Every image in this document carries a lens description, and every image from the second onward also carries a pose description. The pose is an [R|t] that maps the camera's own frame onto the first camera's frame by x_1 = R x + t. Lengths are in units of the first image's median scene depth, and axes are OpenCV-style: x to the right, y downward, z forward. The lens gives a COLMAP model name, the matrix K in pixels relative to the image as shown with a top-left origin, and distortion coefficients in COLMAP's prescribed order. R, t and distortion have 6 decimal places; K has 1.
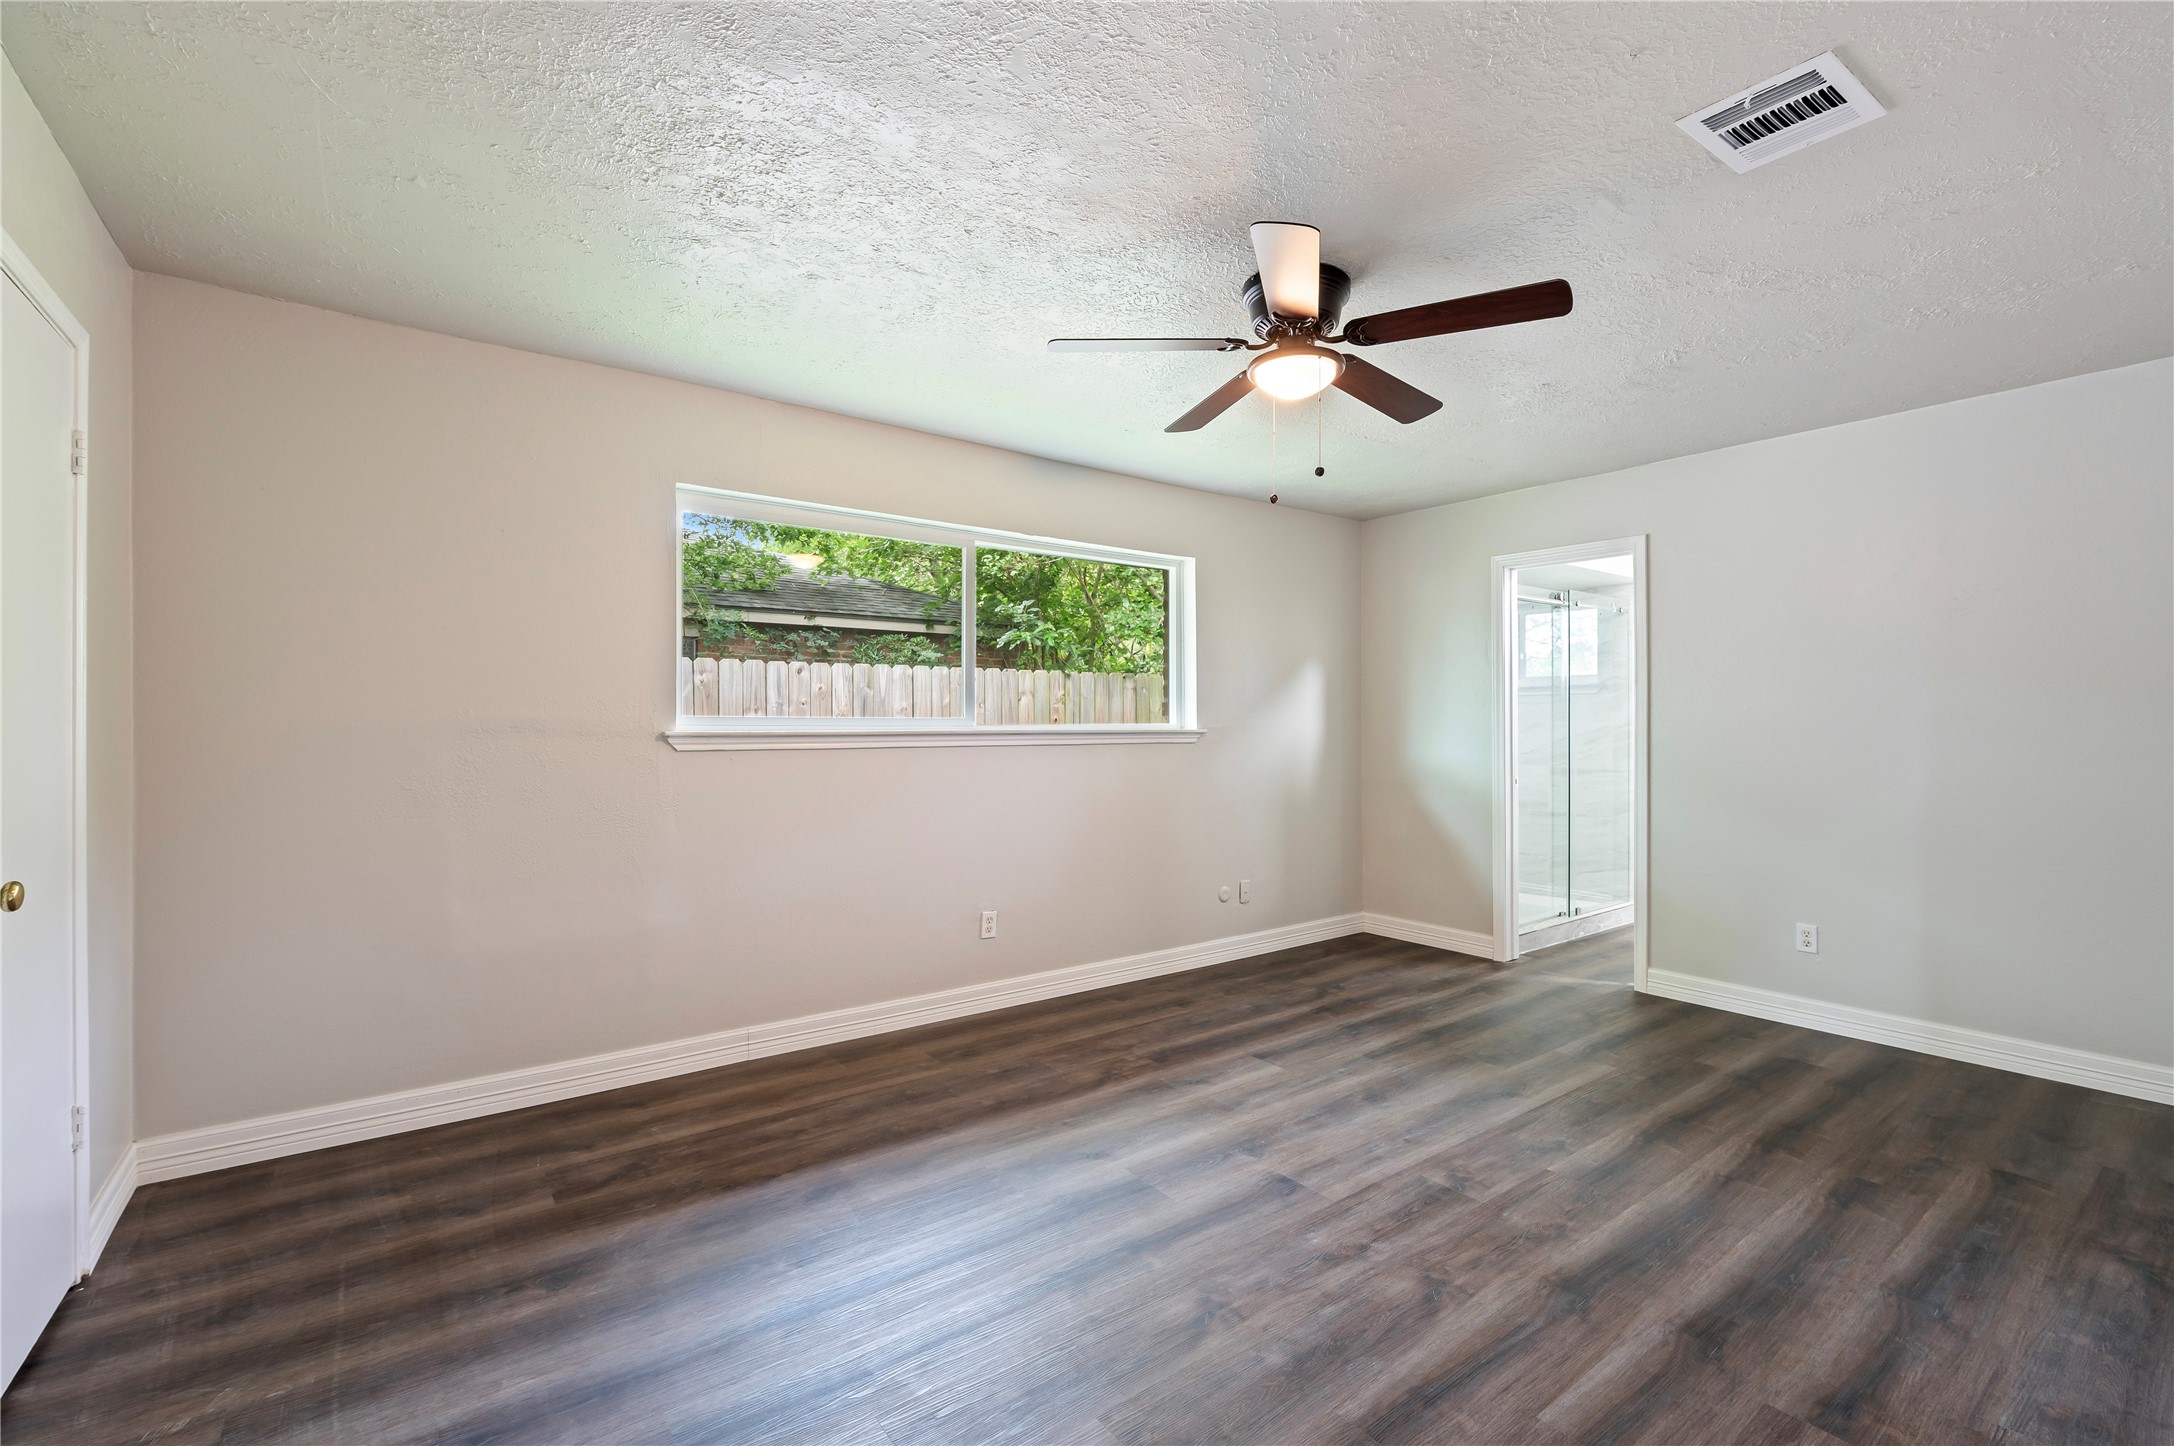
lens RADIAL K [[920.6, 0, 1070.5], [0, 920.6, 720.5], [0, 0, 1]] dist [-0.002552, 0.000009]
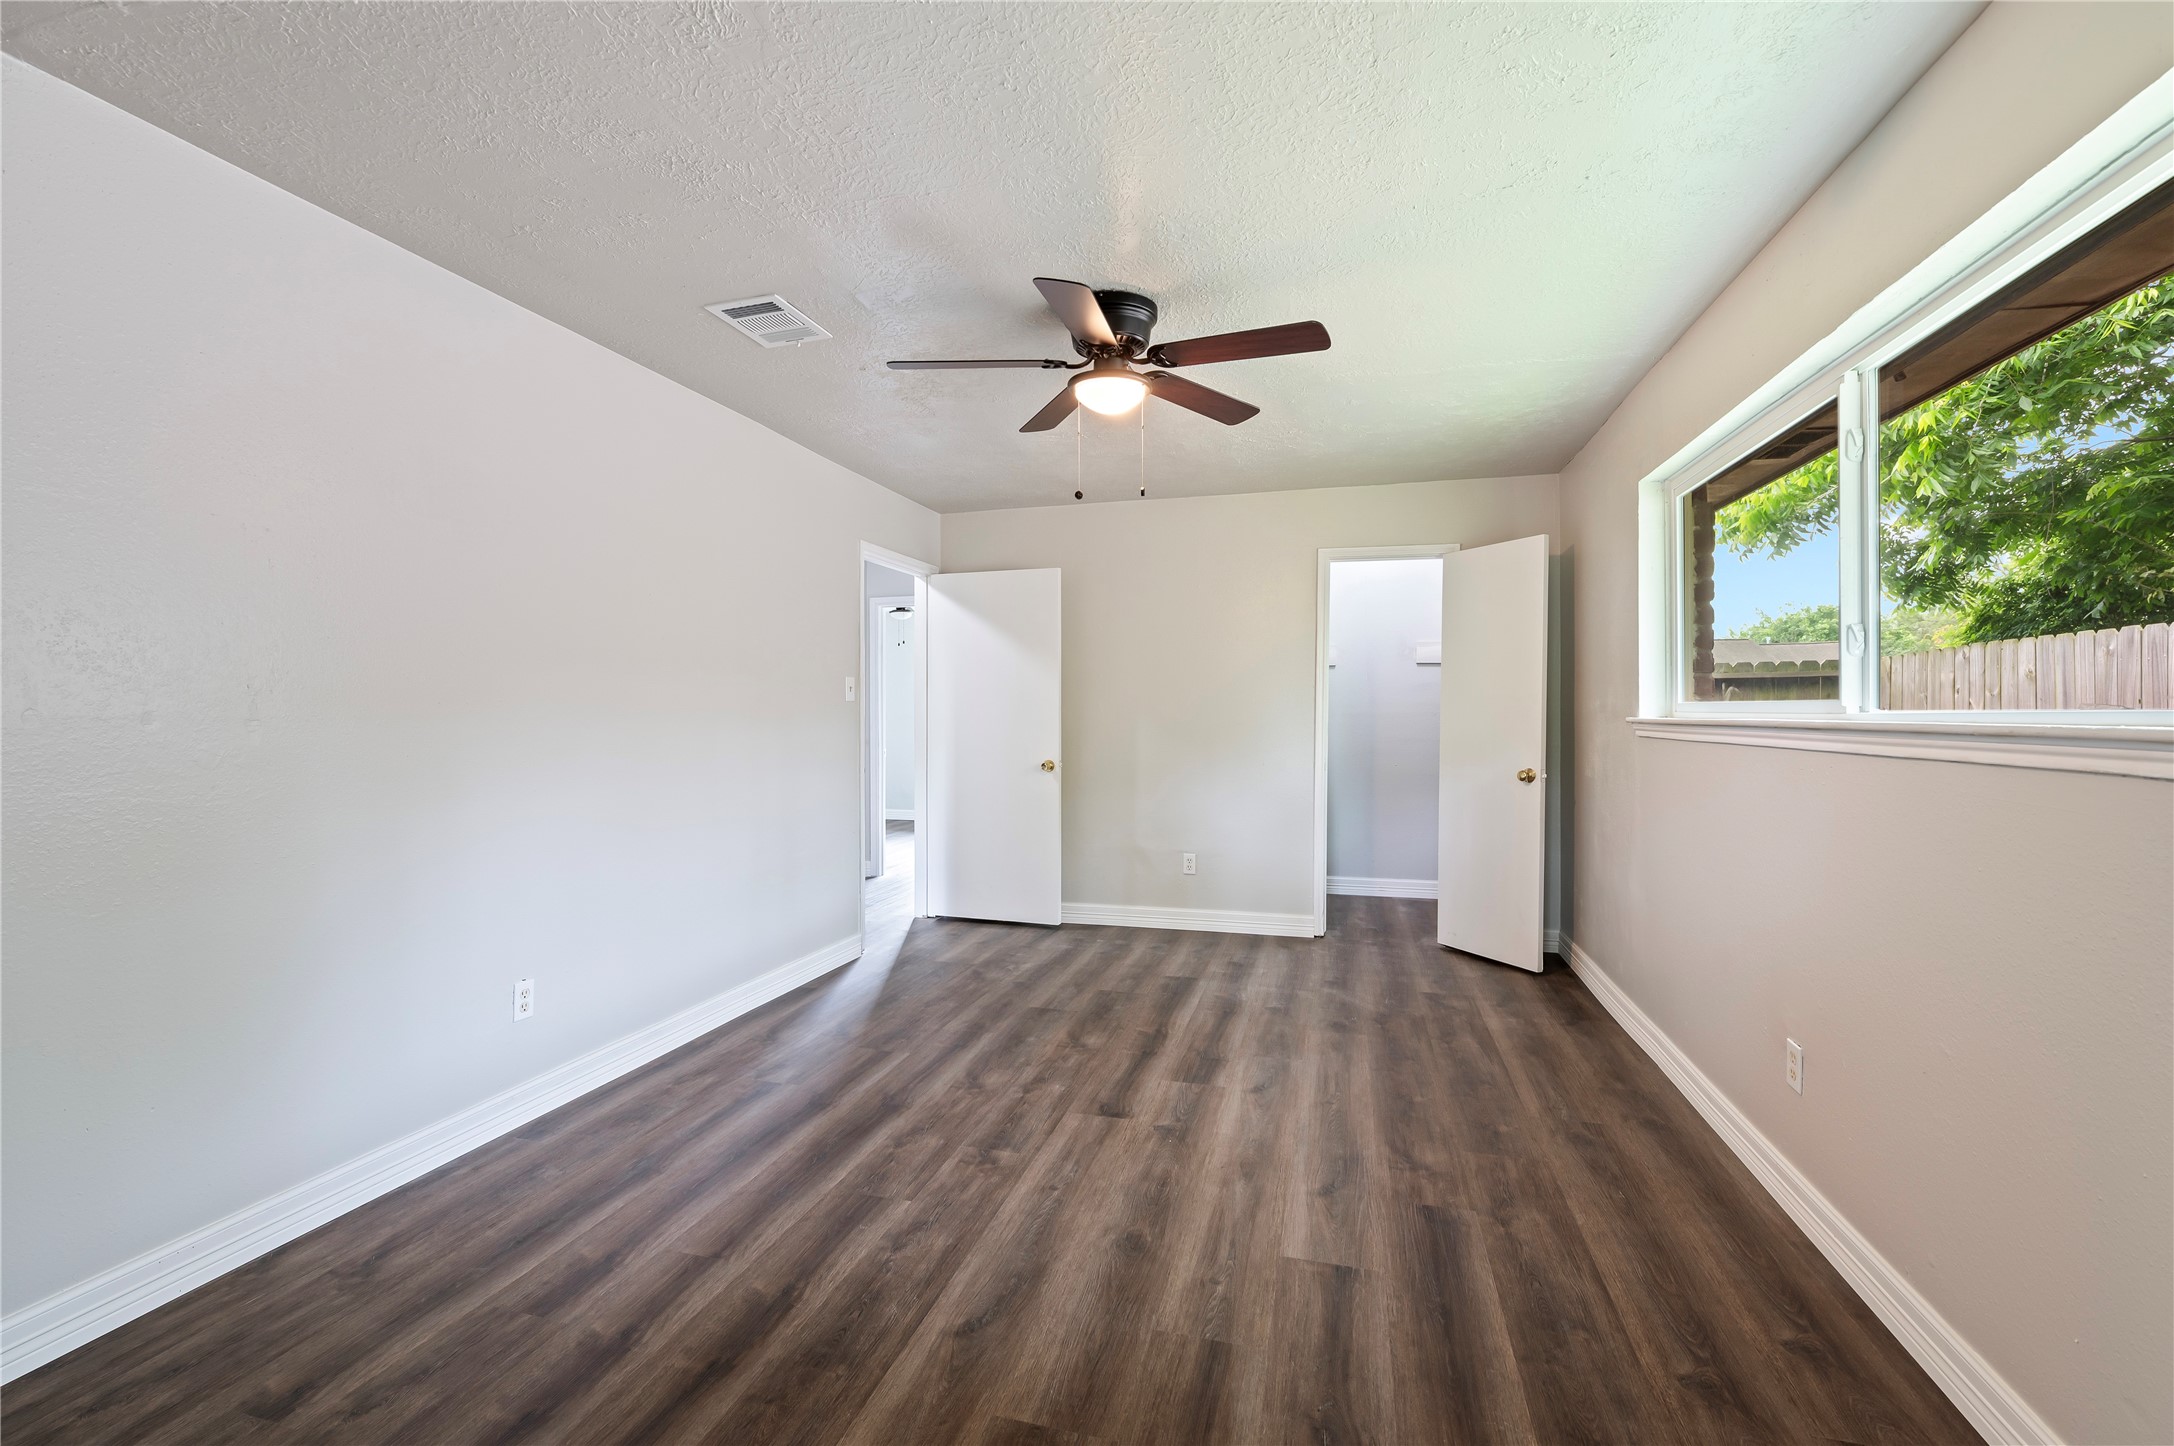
lens RADIAL K [[920.6, 0, 1086.6], [0, 920.6, 719.0], [0, 0, 1]] dist [-0.002552, 0.000009]
pose [[-0.775870, 0.003974, -0.630881, 0.933664], [0.001724, 0.999990, 0.004179, 0.001366], [0.630891, 0.002155, -0.775868, 1.773305]]
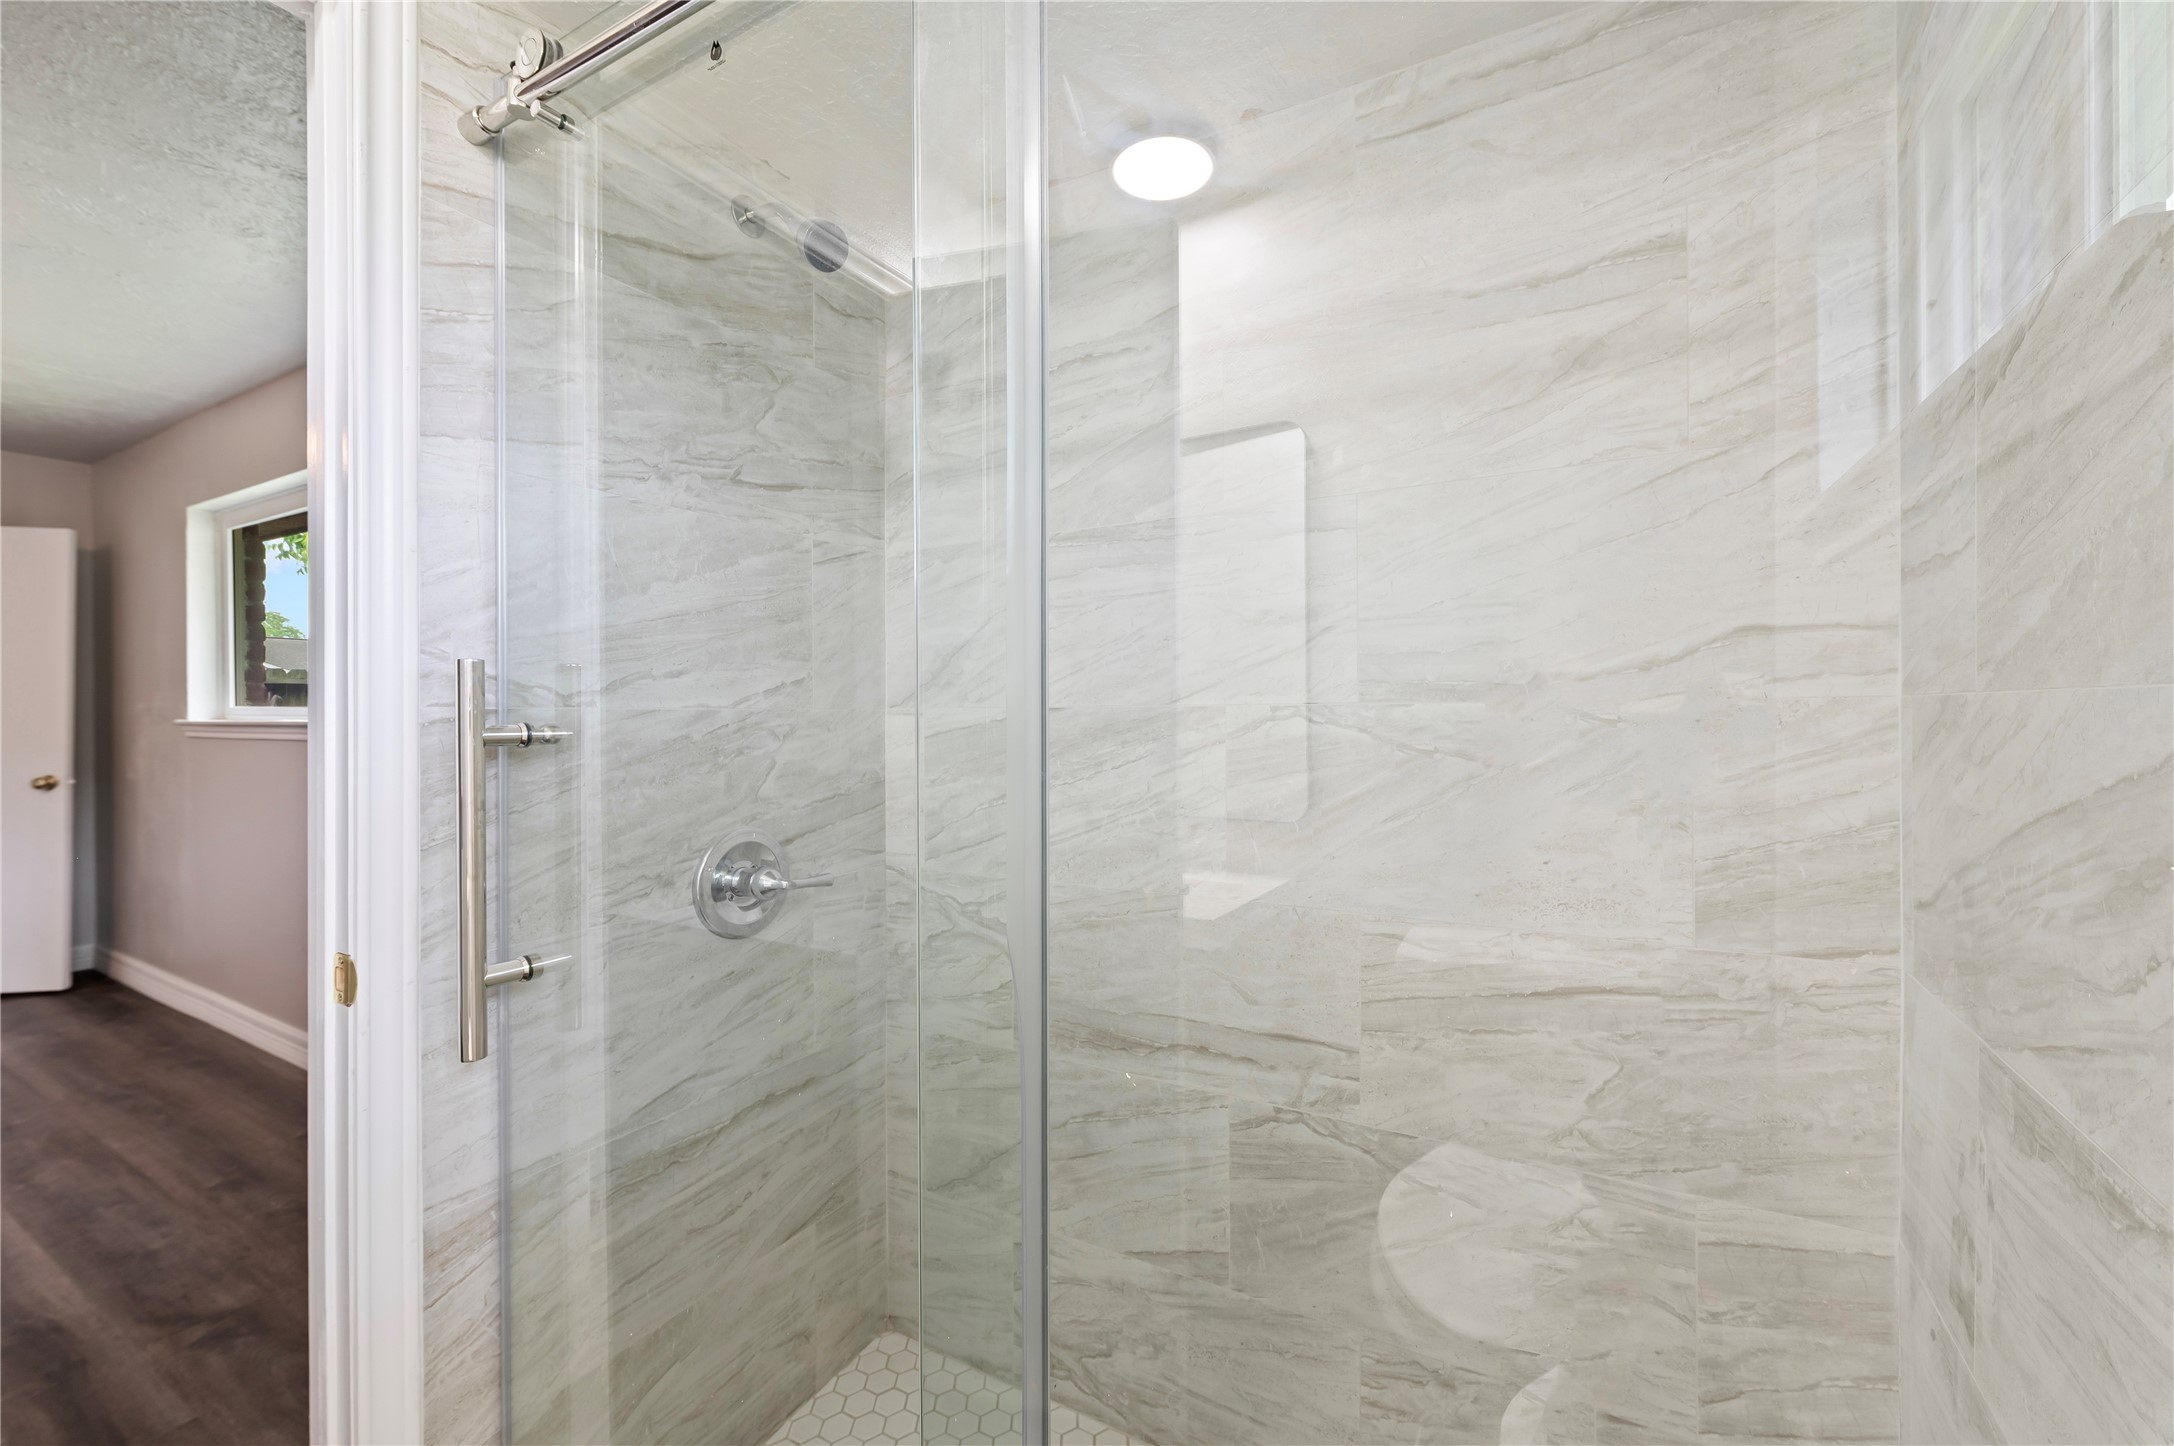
lens RADIAL K [[887.5, 0, 1099.1], [0, 887.5, 720.0], [0, 0, 1]] dist [0.002560, 0.000400]
pose [[0.418051, 0.006559, -0.908400, 1.383342], [-0.001538, 0.999978, 0.006513, -0.004462], [0.908422, -0.001326, 0.418052, 1.974554]]
